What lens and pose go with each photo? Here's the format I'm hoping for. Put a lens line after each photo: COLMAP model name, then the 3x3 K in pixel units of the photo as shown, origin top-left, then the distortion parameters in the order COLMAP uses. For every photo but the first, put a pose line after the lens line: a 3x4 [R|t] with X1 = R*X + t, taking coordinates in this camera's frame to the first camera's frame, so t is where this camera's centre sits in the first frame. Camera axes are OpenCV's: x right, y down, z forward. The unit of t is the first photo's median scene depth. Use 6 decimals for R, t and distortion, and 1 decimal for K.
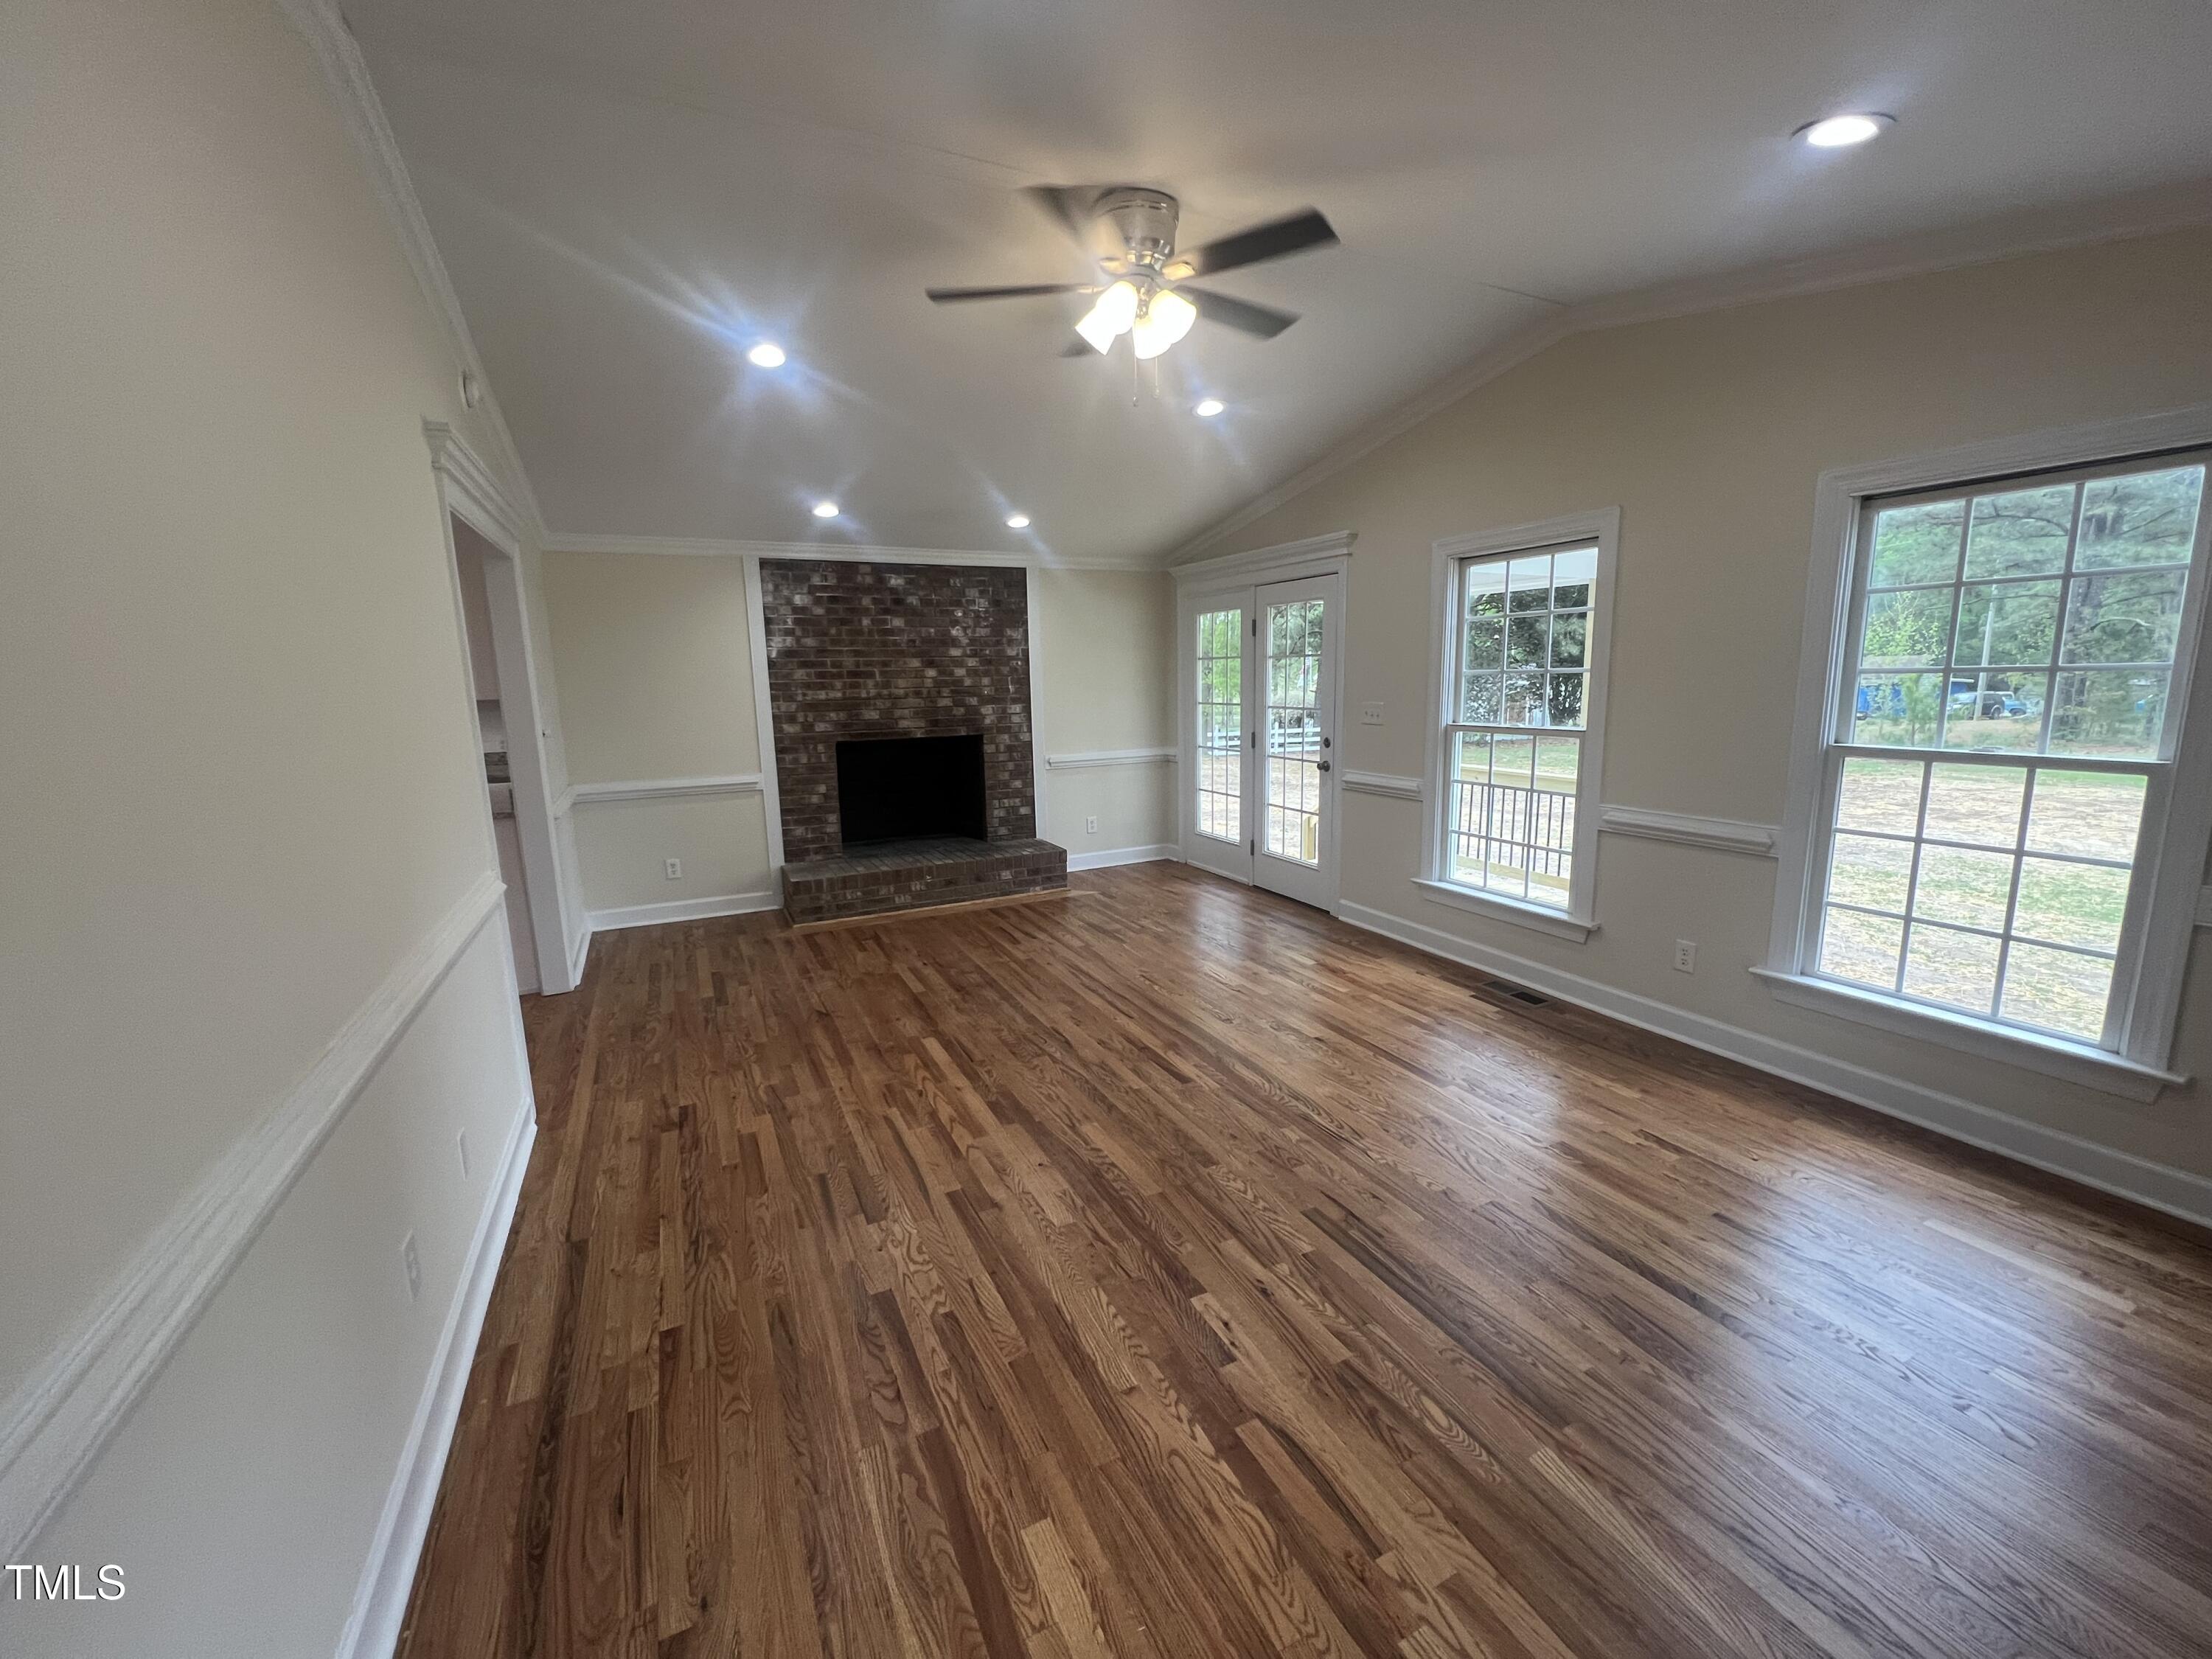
lens RADIAL K [[886.1, 0, 1103.3], [0, 886.1, 823.9], [0, 0, 1]] dist [-0.006654, 0.002422]
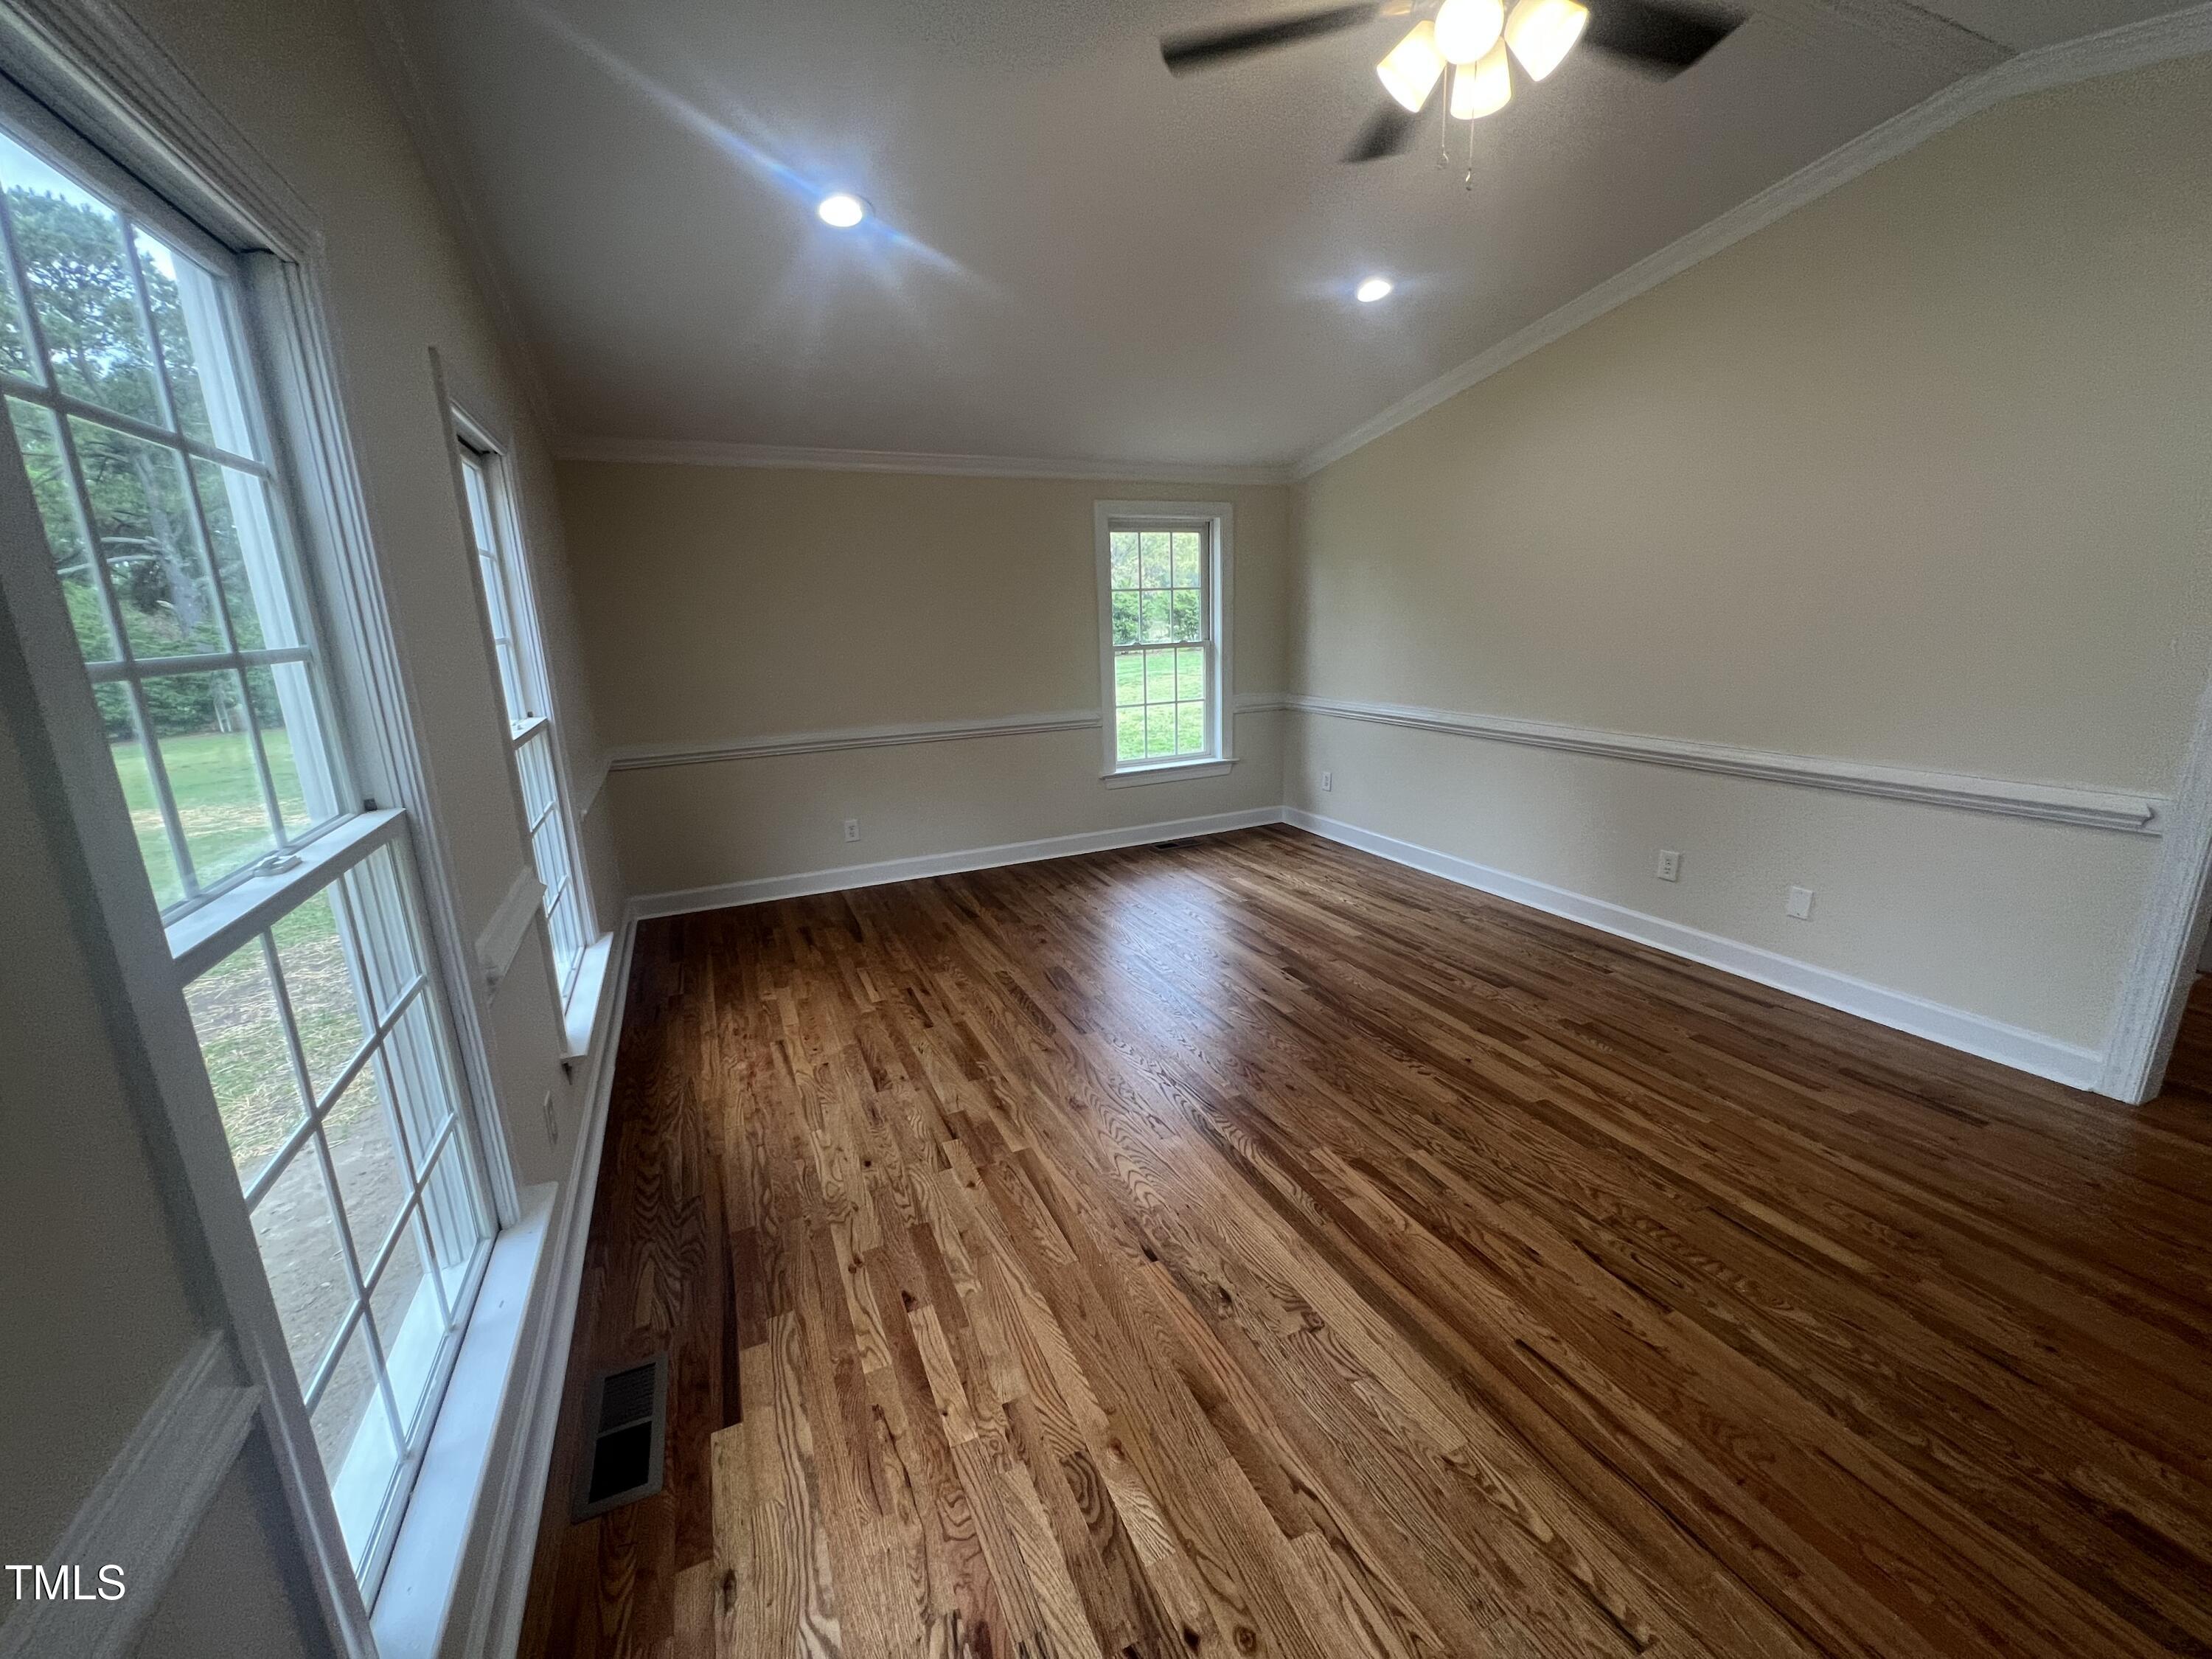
lens RADIAL K [[886.1, 0, 1103.3], [0, 886.1, 823.9], [0, 0, 1]] dist [-0.006654, 0.002422]
pose [[-0.998248, 0.042687, 0.040968, 0.153265], [0.055409, 0.917285, 0.394358, -0.159107], [-0.020745, 0.395937, -0.918043, 0.913450]]
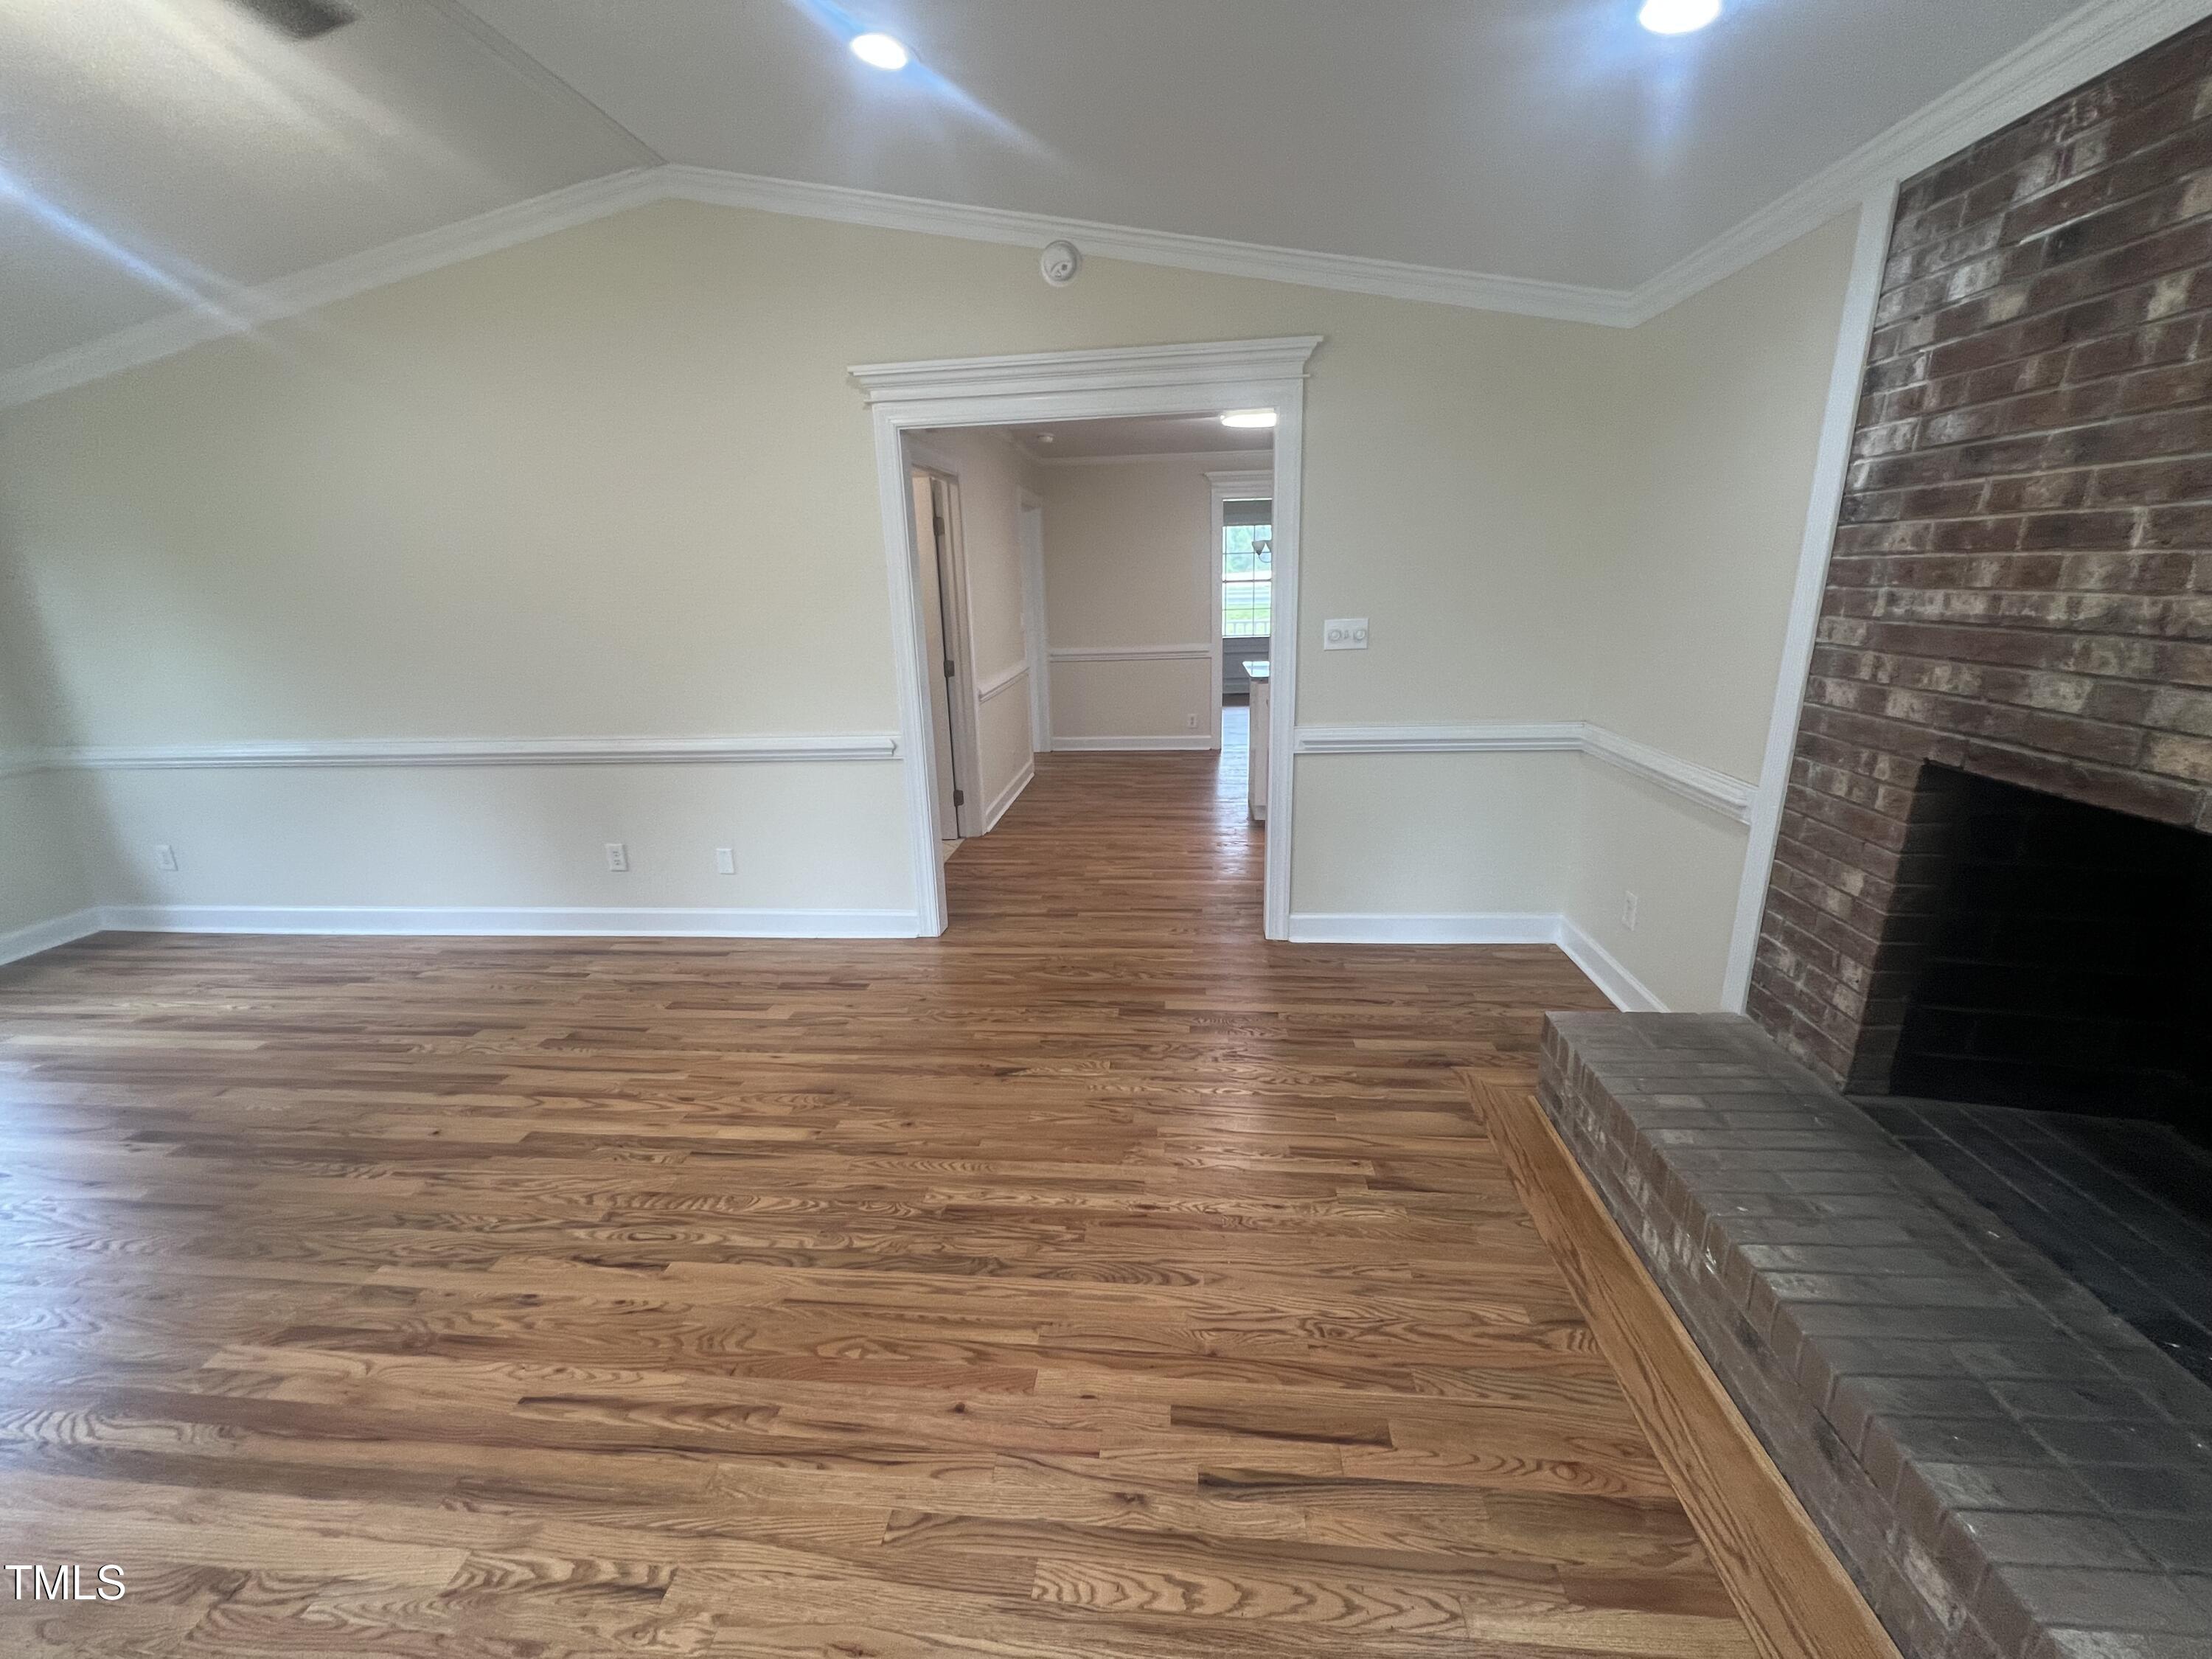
lens RADIAL K [[886.1, 0, 1103.3], [0, 886.1, 823.9], [0, 0, 1]] dist [-0.006654, 0.002422]
pose [[-0.528532, 0.265923, -0.806188, 0.108808], [-0.099800, 0.923621, 0.370087, -0.163891], [0.843027, 0.276060, -0.461624, 0.941892]]
